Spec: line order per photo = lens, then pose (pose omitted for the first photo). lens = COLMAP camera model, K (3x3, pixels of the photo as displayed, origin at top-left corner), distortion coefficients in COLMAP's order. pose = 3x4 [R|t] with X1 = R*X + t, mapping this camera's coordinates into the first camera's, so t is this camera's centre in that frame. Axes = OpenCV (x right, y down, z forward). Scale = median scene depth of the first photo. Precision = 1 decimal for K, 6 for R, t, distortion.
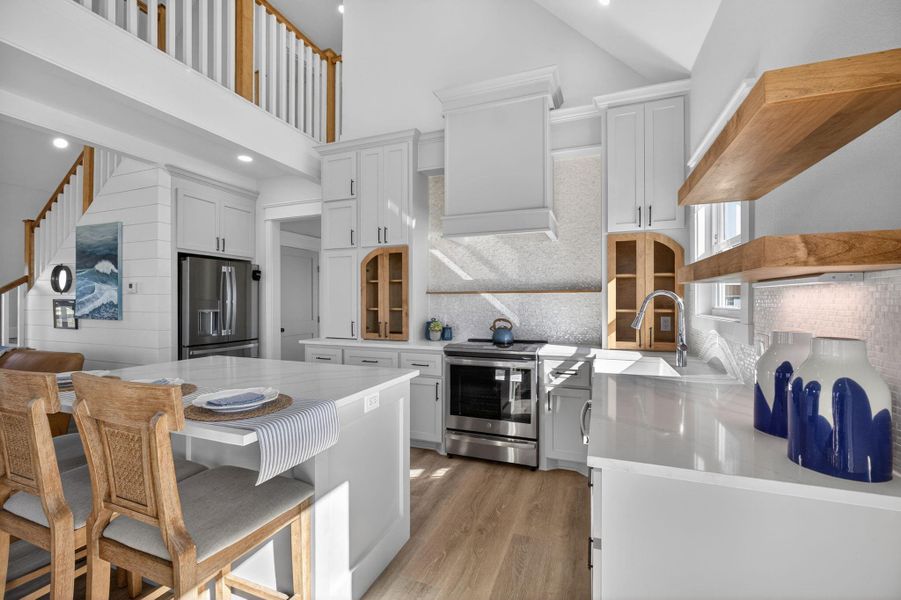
lens RADIAL K [[387.9, 0, 447.0], [0, 387.9, 300.9], [0, 0, 1]] dist [-0.011256, 0.000919]
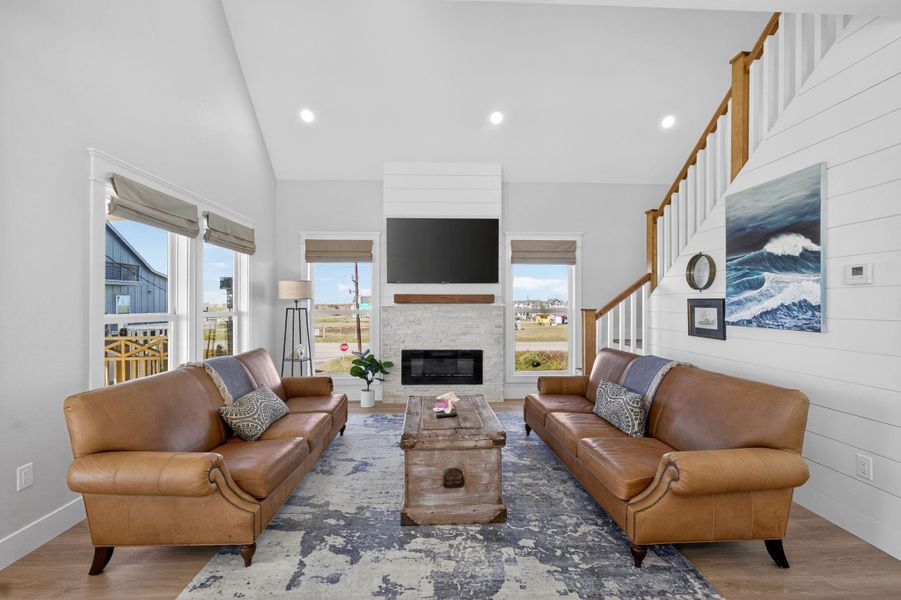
lens RADIAL K [[387.9, 0, 442.5], [0, 387.9, 303.7], [0, 0, 1]] dist [-0.011256, 0.000919]
pose [[0.384103, -0.002164, -0.923288, -0.506507], [-0.000190, 0.999997, -0.002423, 0.007915], [0.923290, 0.001106, 0.384101, 0.236156]]
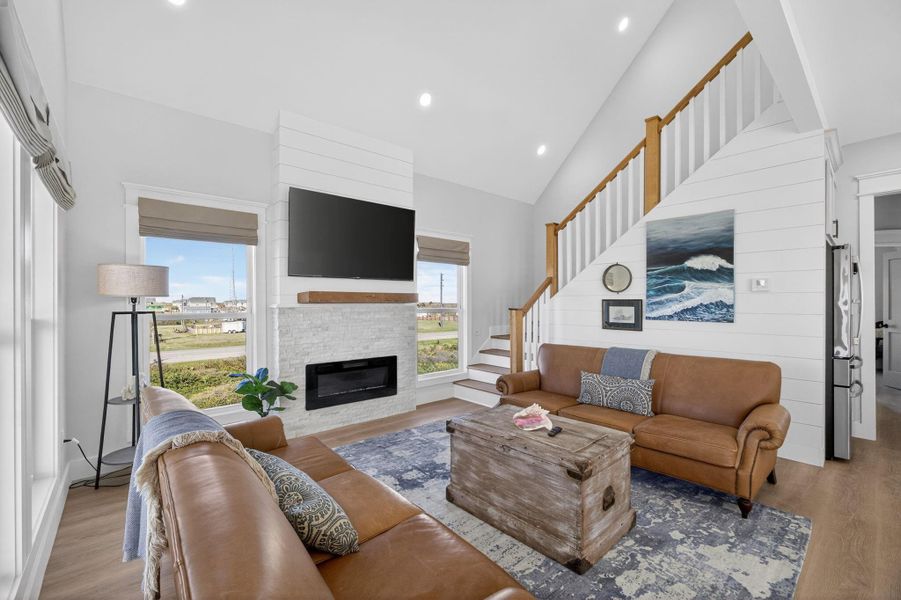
lens RADIAL K [[387.9, 0, 441.7], [0, 387.9, 305.1], [0, 0, 1]] dist [-0.011256, 0.000919]
pose [[0.881594, -0.000453, -0.472009, -0.962643], [0.002660, 0.999988, 0.004010, 0.005007], [0.472002, -0.004791, 0.881585, -0.073797]]
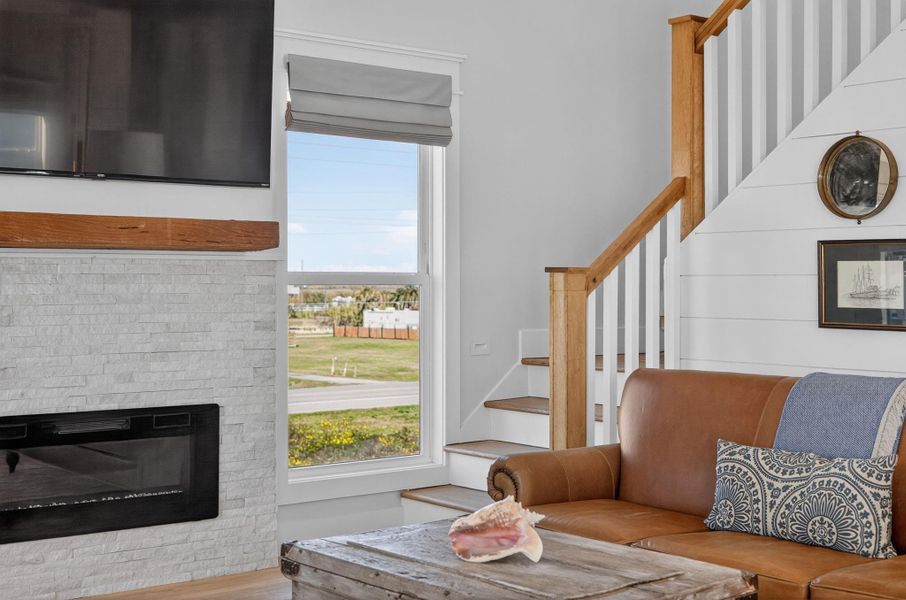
lens RADIAL K [[1289.2, 0, 419.4], [0, 1289.2, 288.9], [0, 0, 1]] dist [0.009061, 0.000000]
pose [[0.858270, 0.000472, -0.513198, -0.783212], [-0.000695, 1.000000, -0.000243, 0.039646], [0.513198, 0.000565, 0.858270, -0.144267]]
